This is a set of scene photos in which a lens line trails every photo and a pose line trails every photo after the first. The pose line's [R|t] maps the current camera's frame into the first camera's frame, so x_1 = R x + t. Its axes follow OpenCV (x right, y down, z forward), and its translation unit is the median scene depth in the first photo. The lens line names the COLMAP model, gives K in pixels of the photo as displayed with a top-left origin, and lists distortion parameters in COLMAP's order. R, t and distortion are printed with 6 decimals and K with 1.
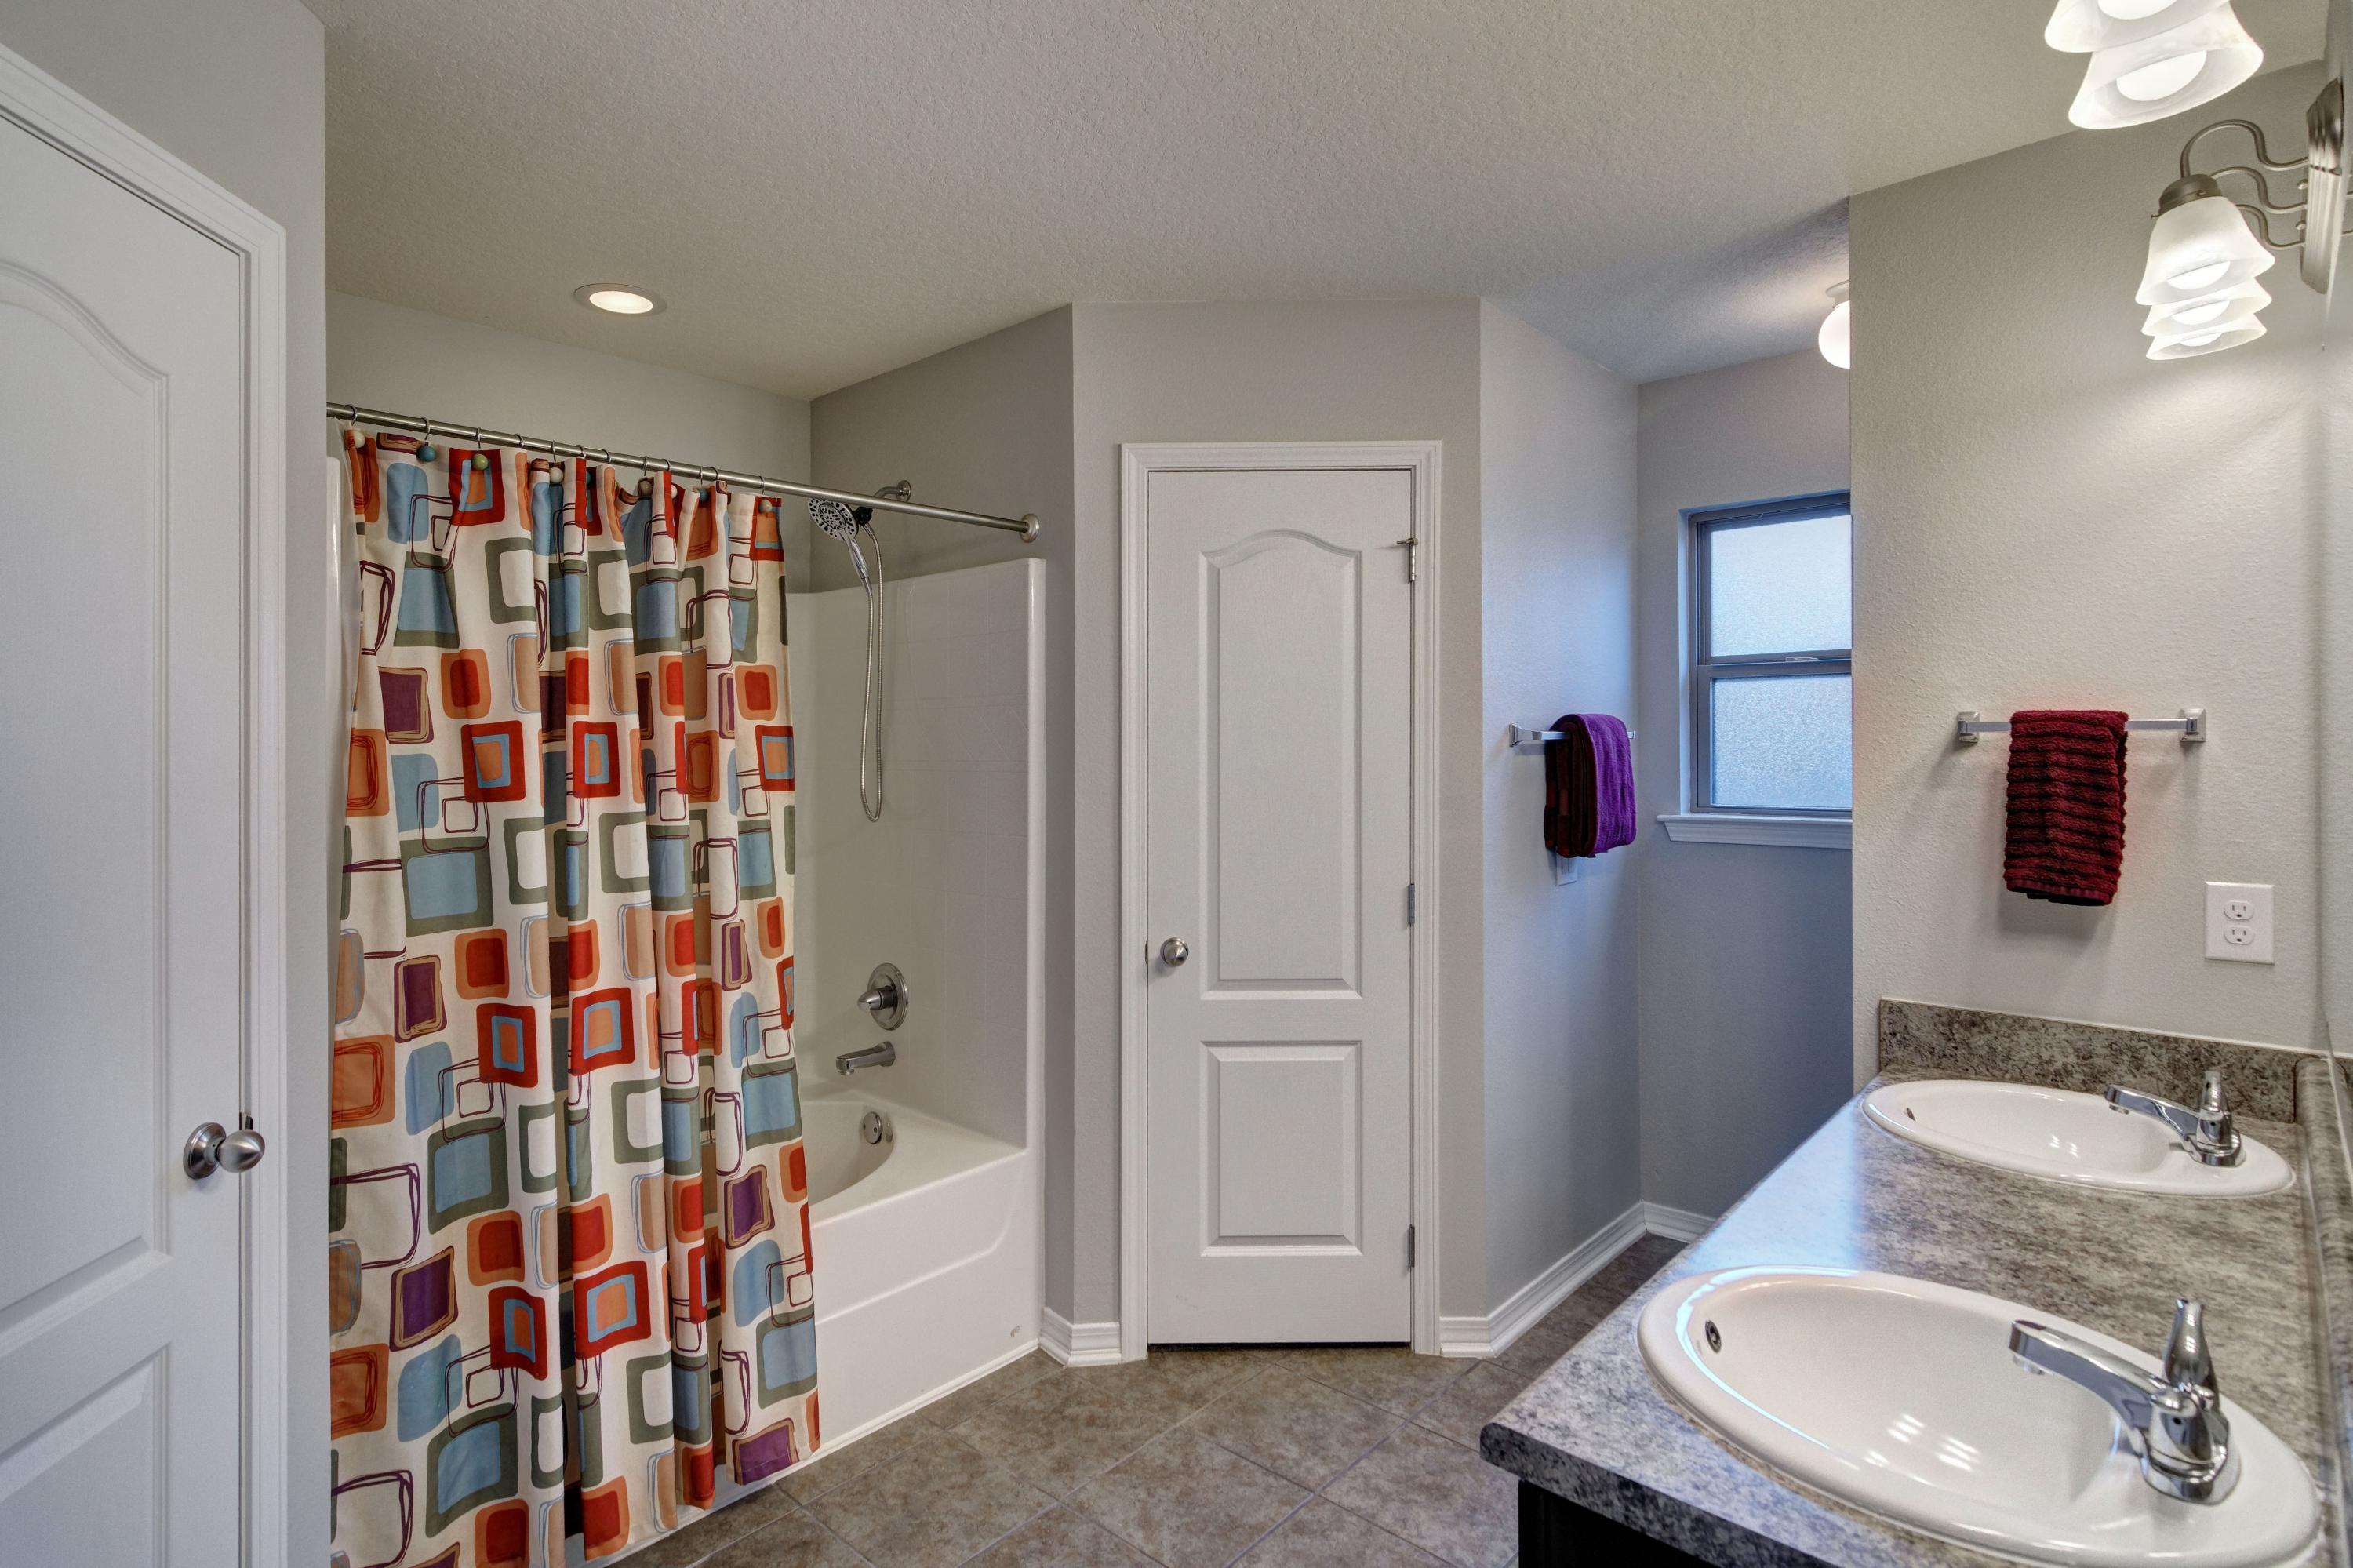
lens RADIAL K [[1178.7, 0, 1093.8], [0, 1178.7, 756.4], [0, 0, 1]] dist [0.000027, -0.000793]
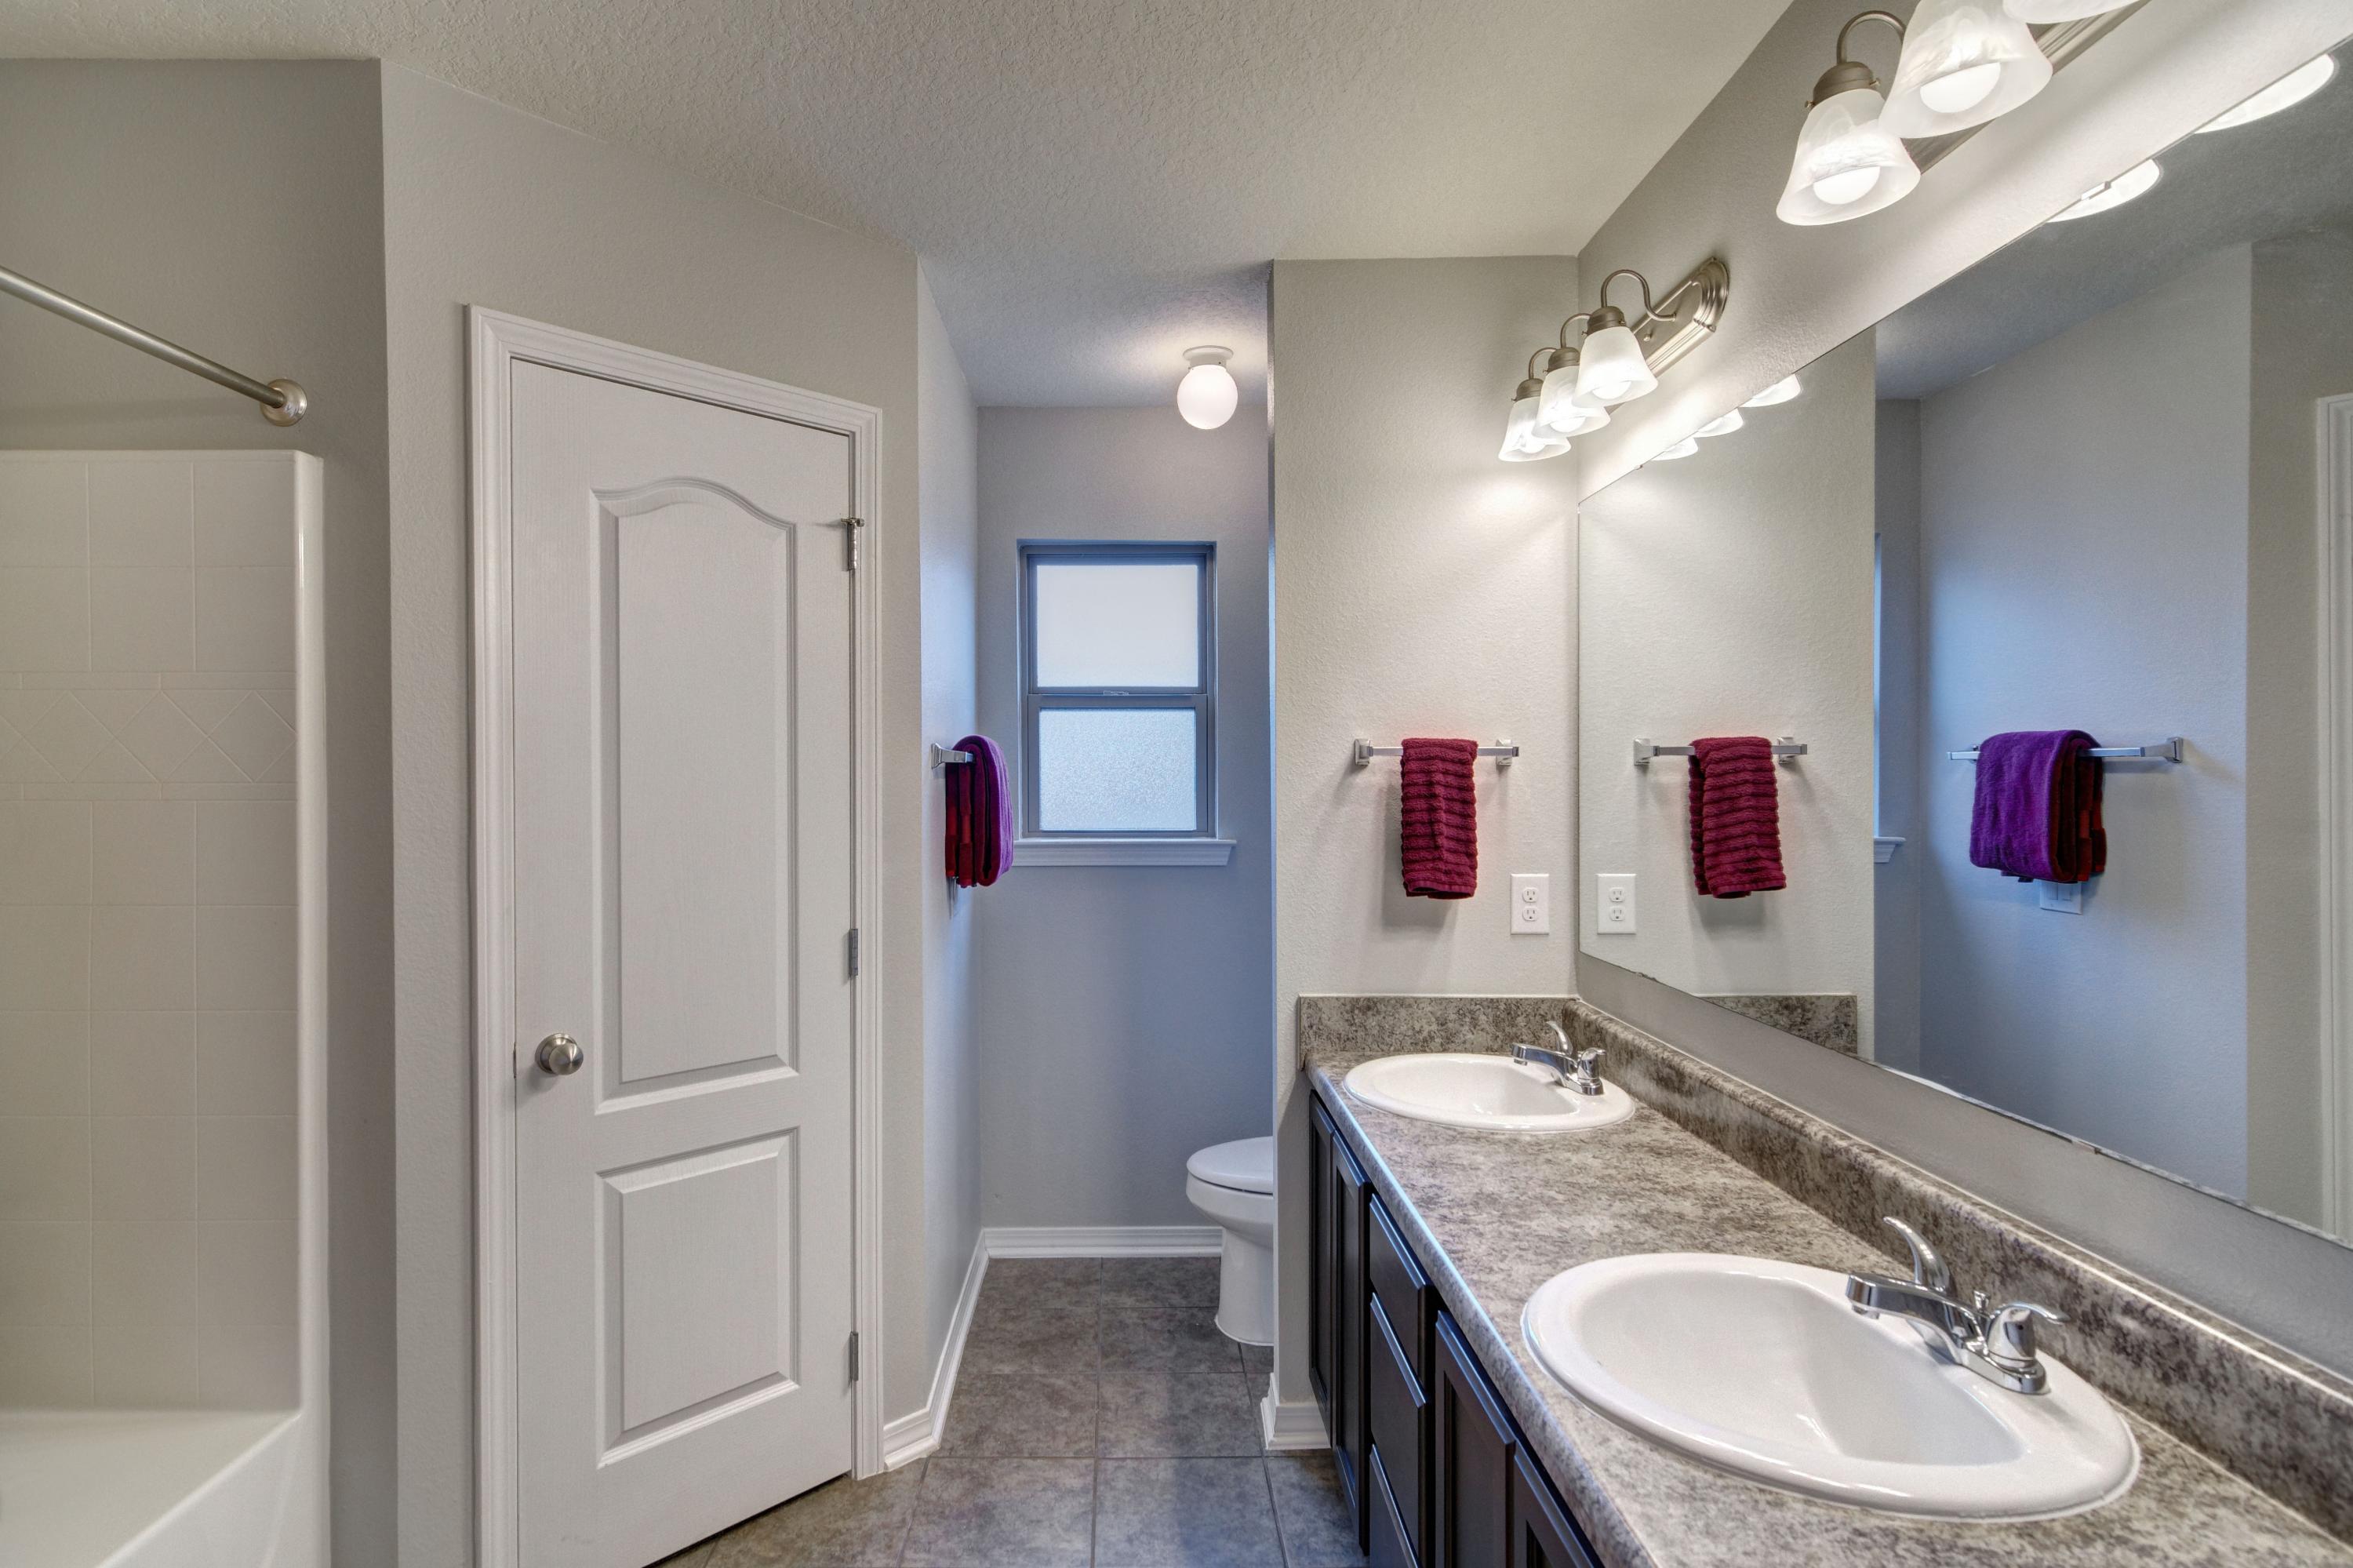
lens RADIAL K [[1170.0, 0, 1120.8], [0, 1170.0, 785.6], [0, 0, 1]] dist [0.001114, -0.002160]
pose [[0.712554, 0.003708, 0.701608, -0.235592], [0.001377, 0.999977, -0.006683, 0.015754], [-0.701616, 0.005728, 0.712532, 0.353722]]
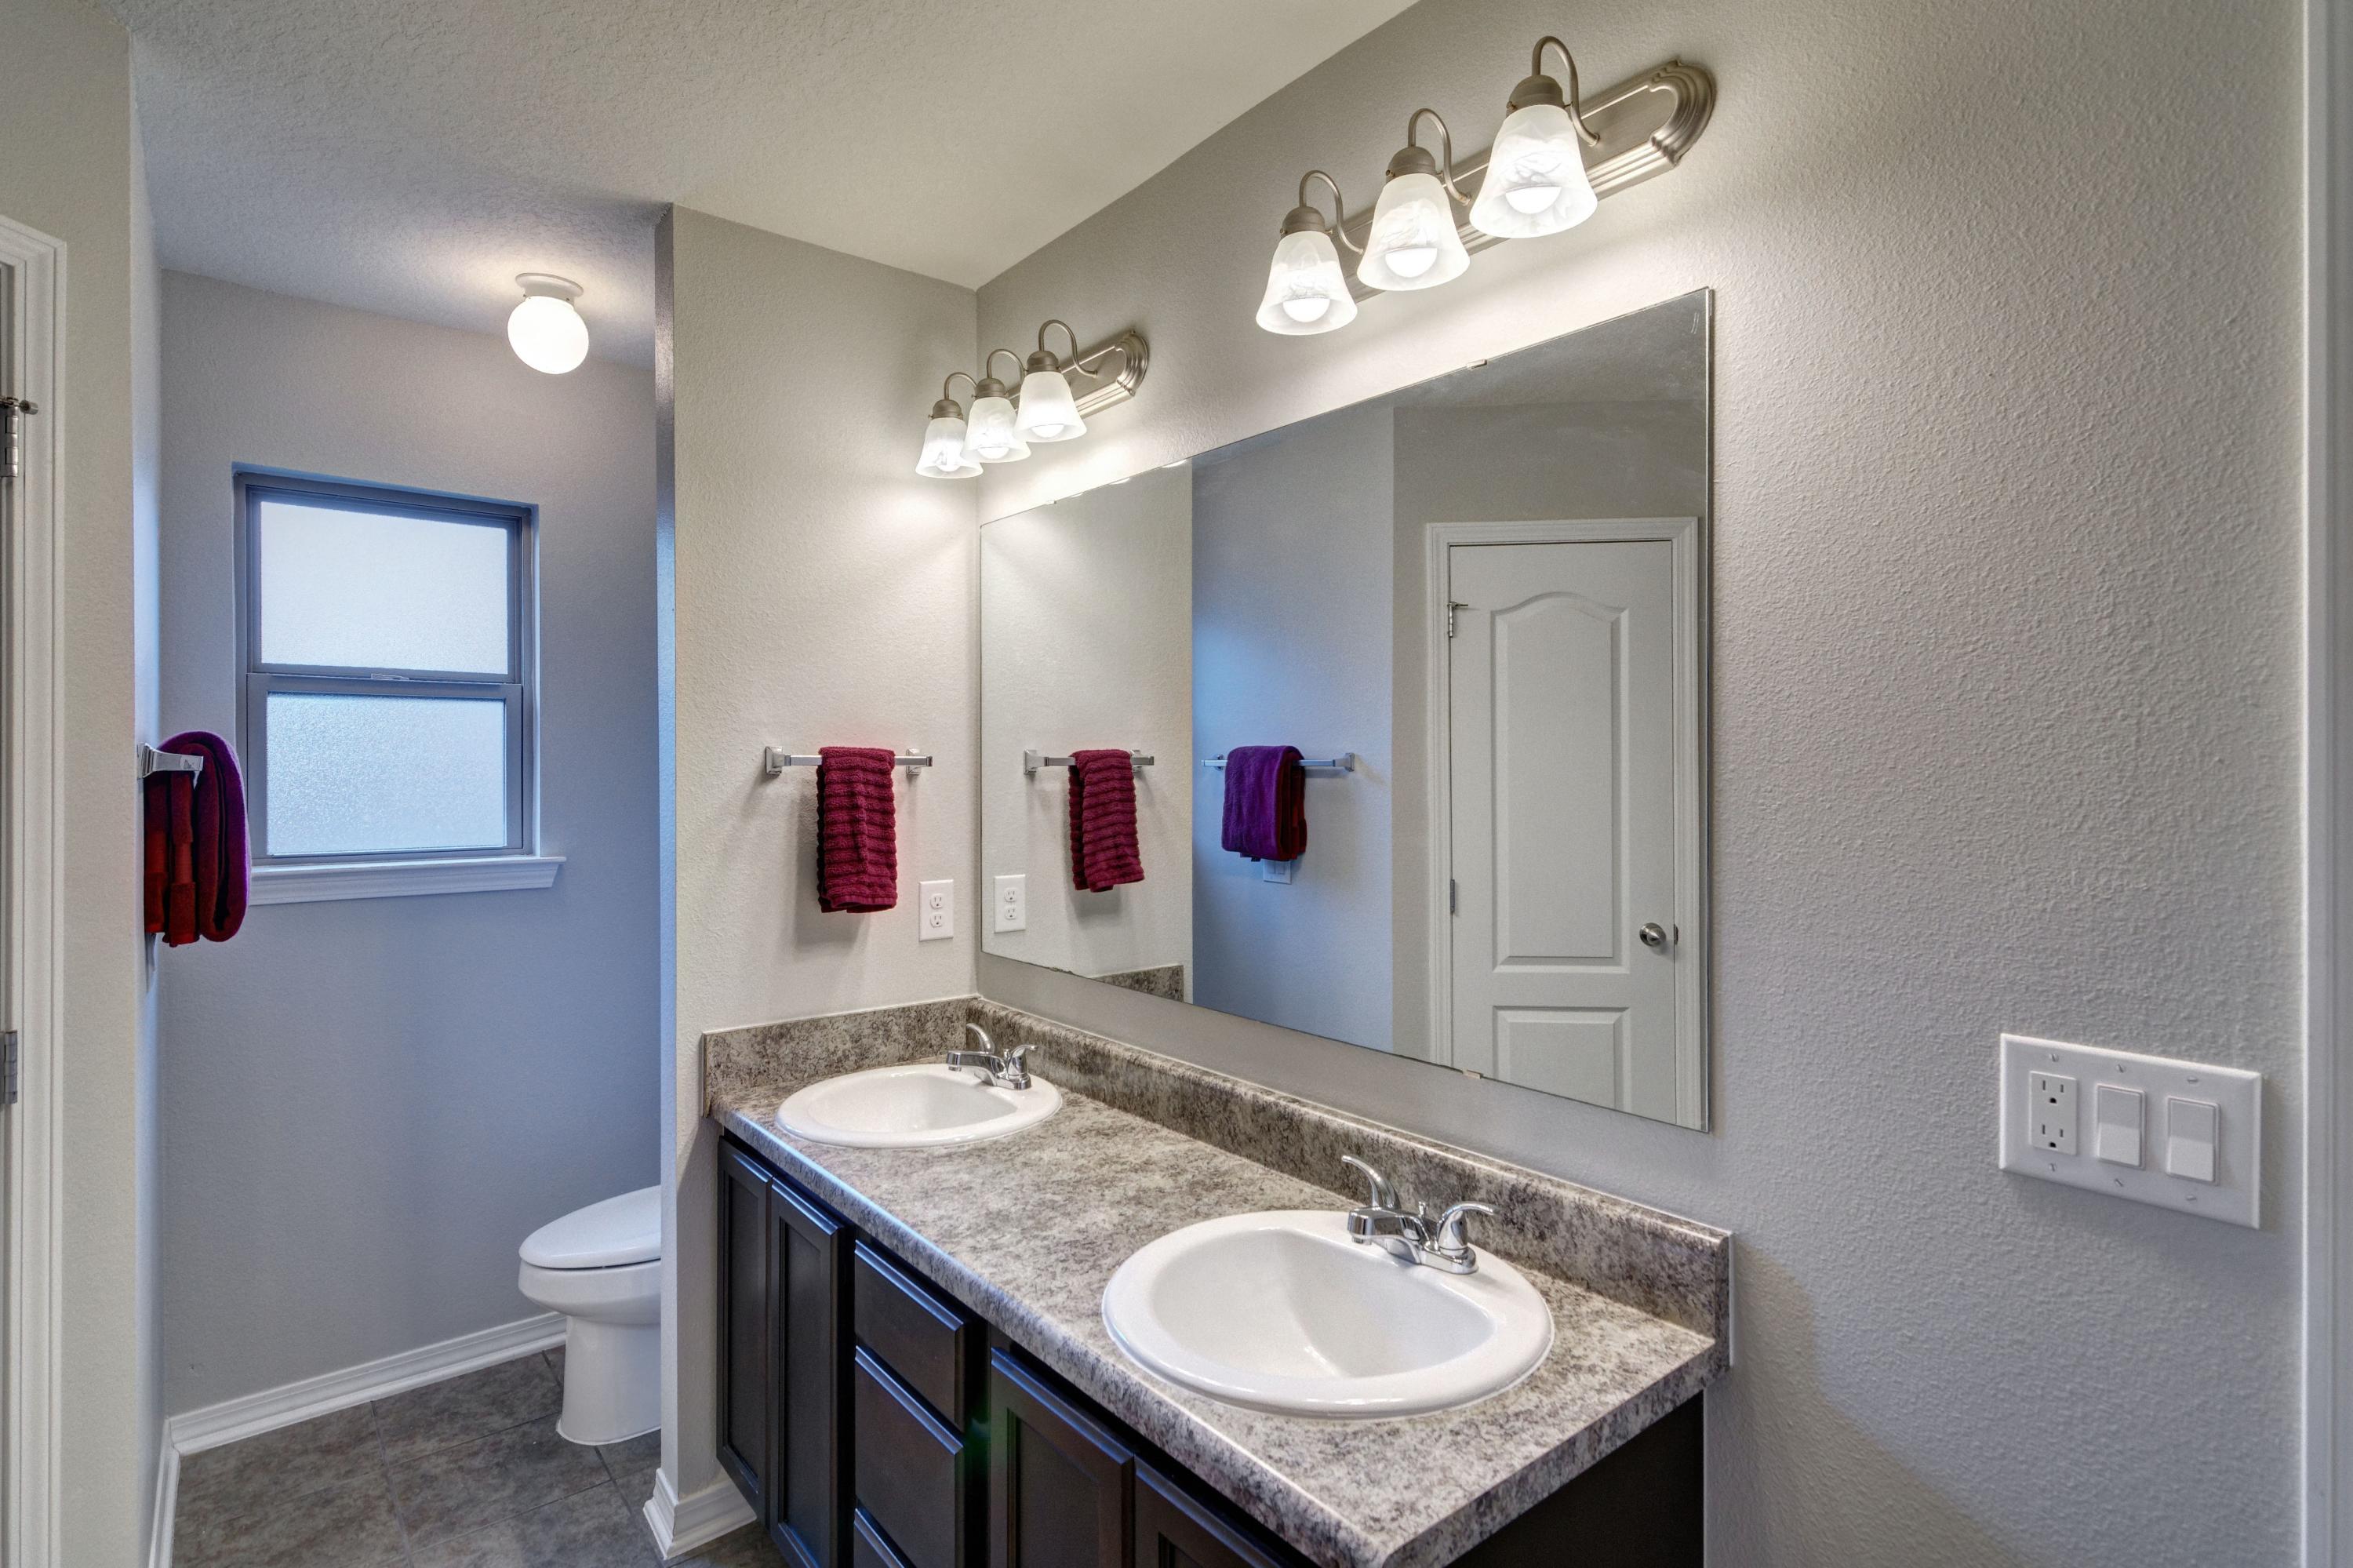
lens RADIAL K [[1145.8, 0, 1174.3], [0, 1145.8, 765.3], [0, 0, 1]] dist [0.002987, -0.000496]
pose [[0.103937, 0.011515, 0.994517, -0.264870], [0.008747, 0.999884, -0.012492, -0.004330], [-0.994545, 0.009997, 0.103825, 0.535838]]
